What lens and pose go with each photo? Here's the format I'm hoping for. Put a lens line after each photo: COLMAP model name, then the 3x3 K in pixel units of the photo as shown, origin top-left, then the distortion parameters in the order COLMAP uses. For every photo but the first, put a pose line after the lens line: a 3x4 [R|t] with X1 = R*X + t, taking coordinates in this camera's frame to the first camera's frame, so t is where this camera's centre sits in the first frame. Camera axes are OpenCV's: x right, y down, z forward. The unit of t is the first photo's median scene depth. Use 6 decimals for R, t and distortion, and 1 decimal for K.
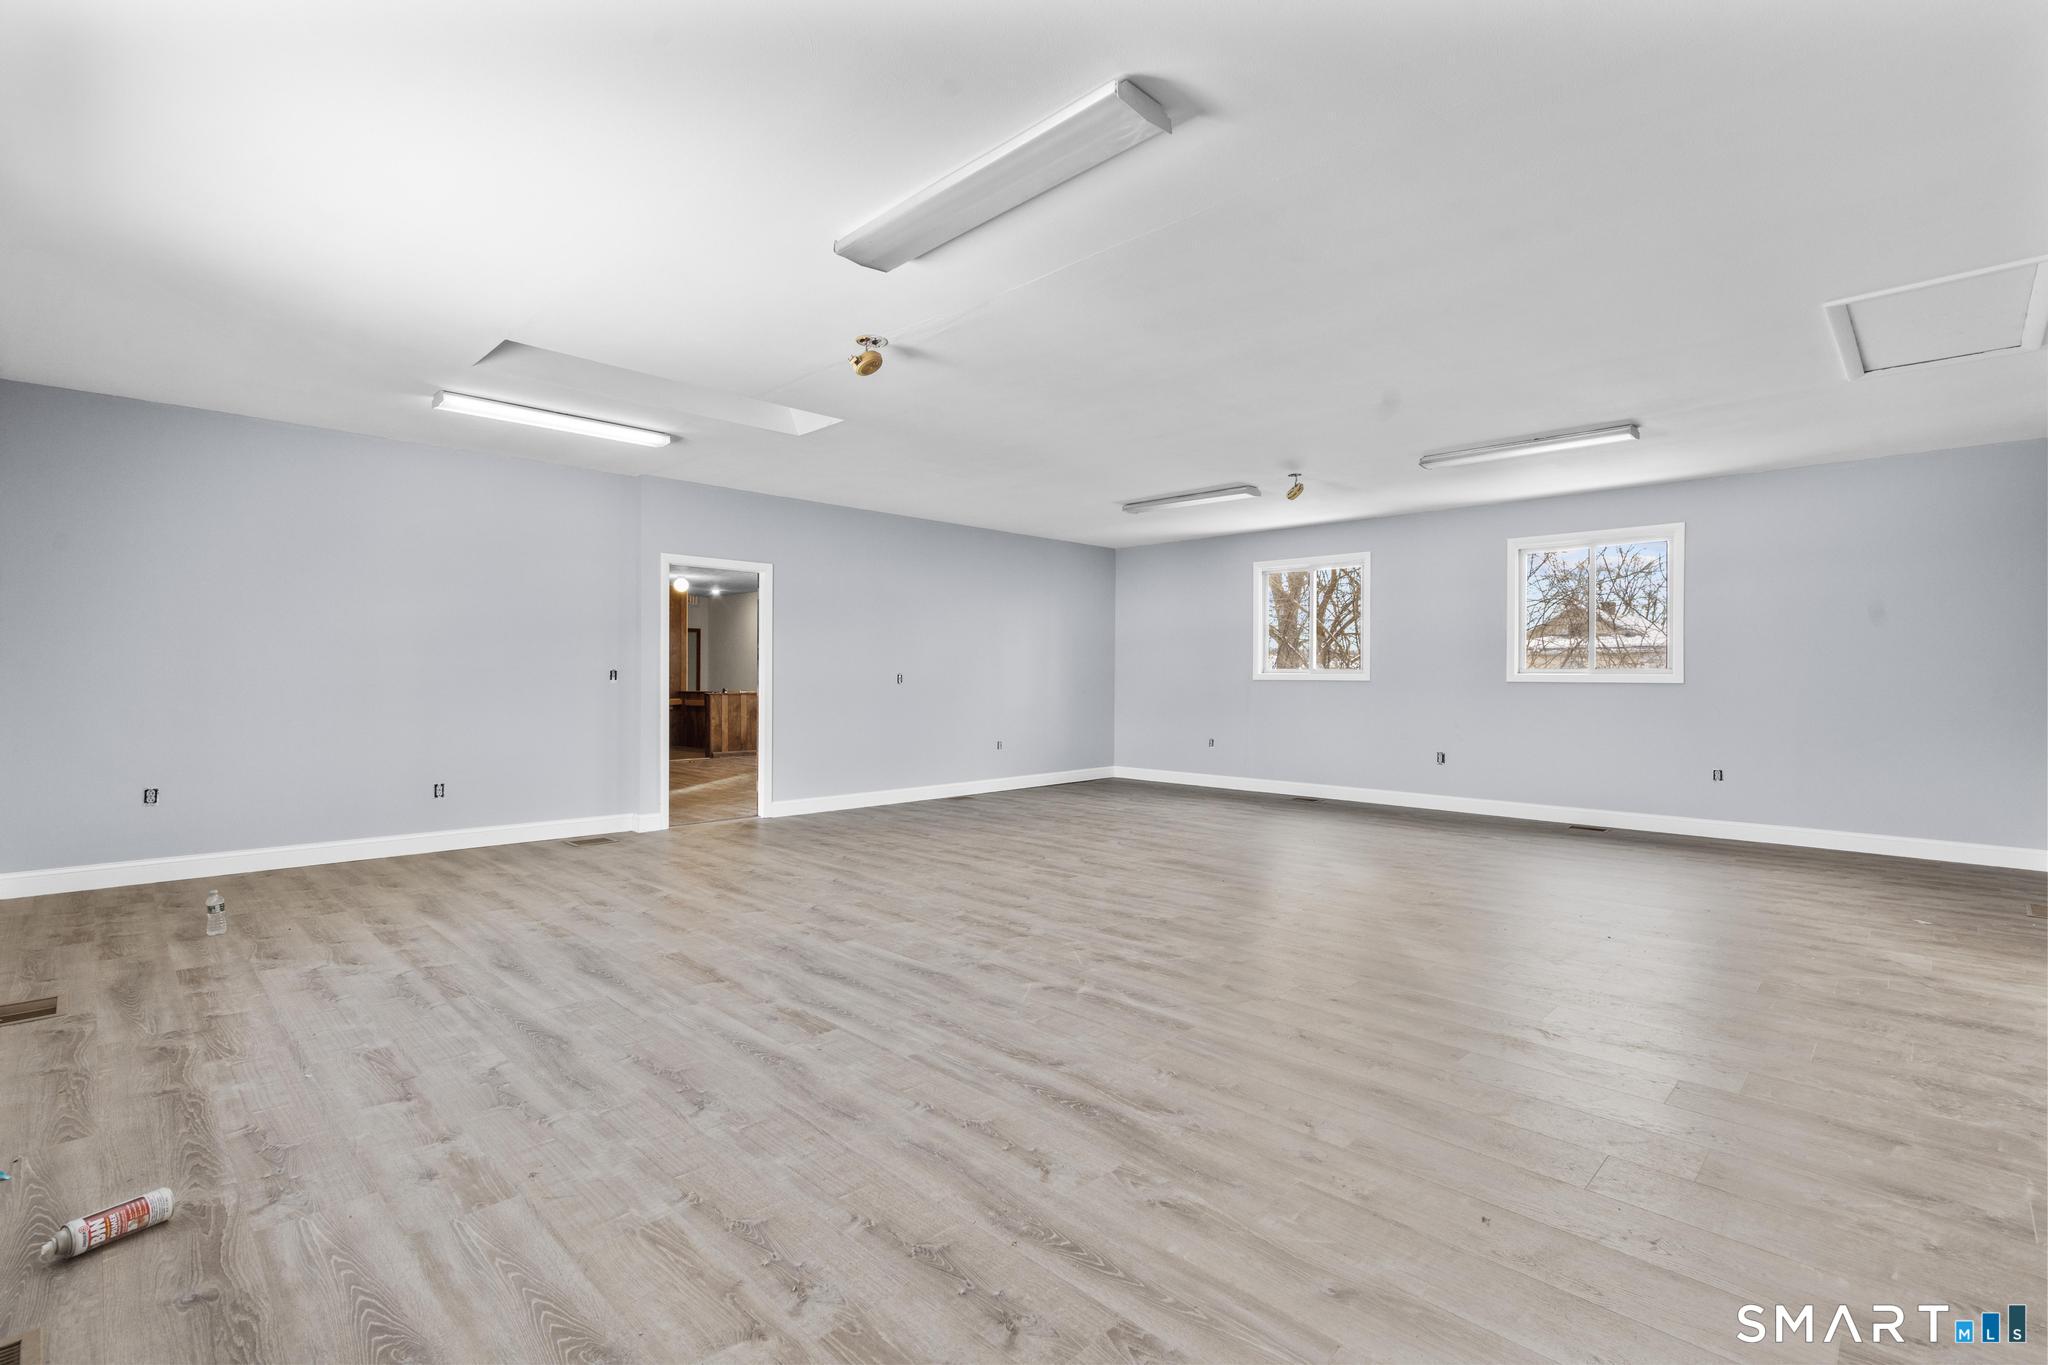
lens RADIAL K [[927.6, 0, 1024.3], [0, 927.6, 682.7], [0, 0, 1]] dist [-0.008172, 0.002595]
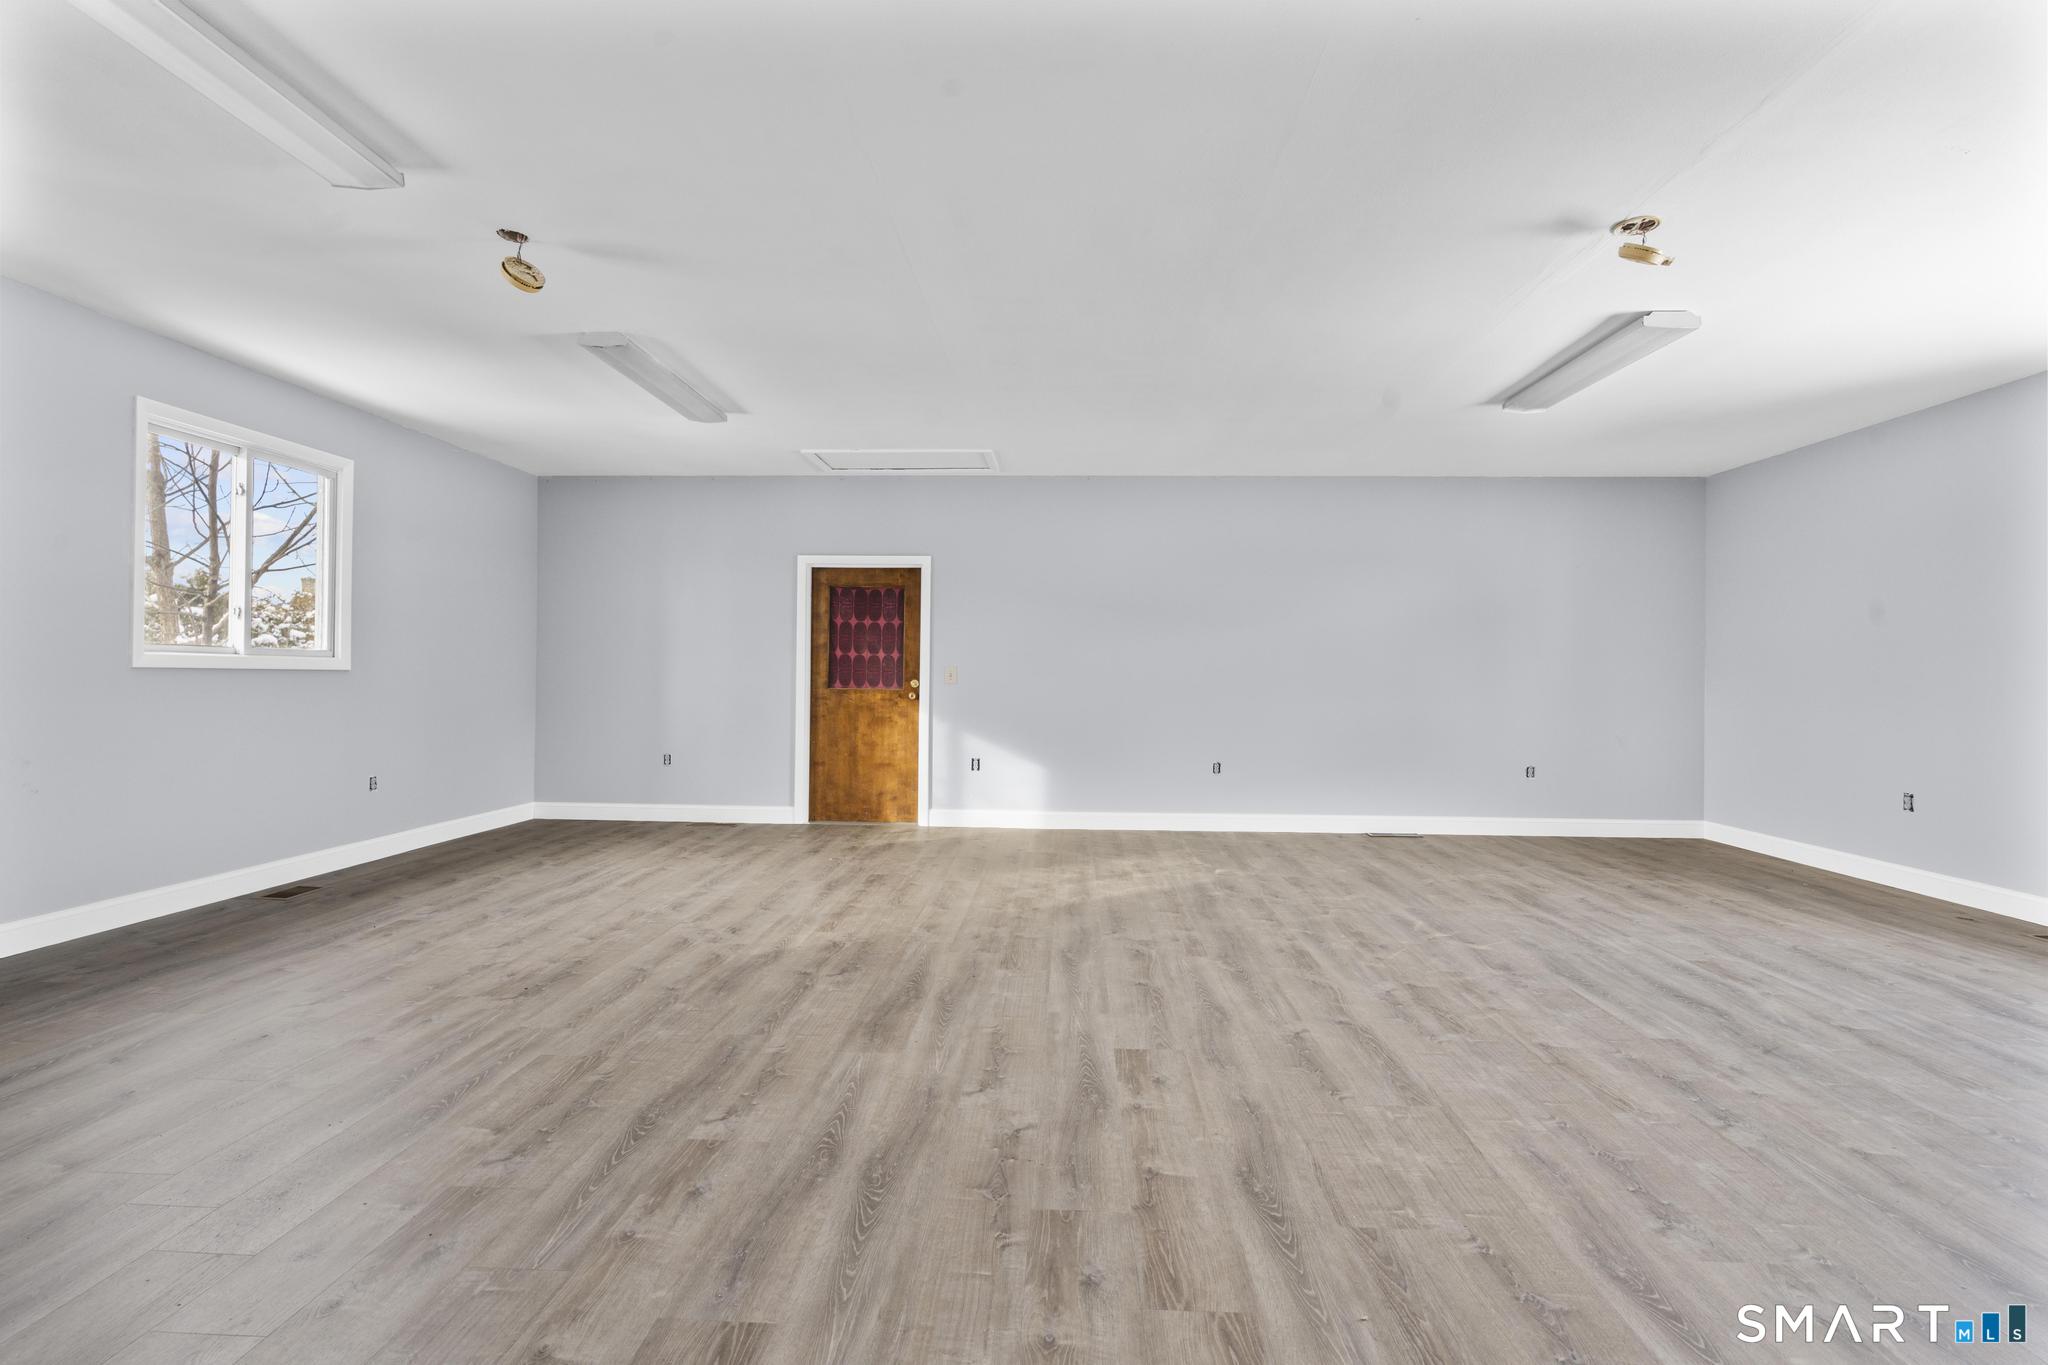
lens RADIAL K [[927.6, 0, 1032.8], [0, 927.6, 667.8], [0, 0, 1]] dist [-0.008172, 0.002595]
pose [[-0.668126, -0.003687, 0.744039, -0.406063], [-0.005111, 0.999987, 0.000365, -0.009018], [-0.744031, -0.003559, -0.668136, 1.888163]]
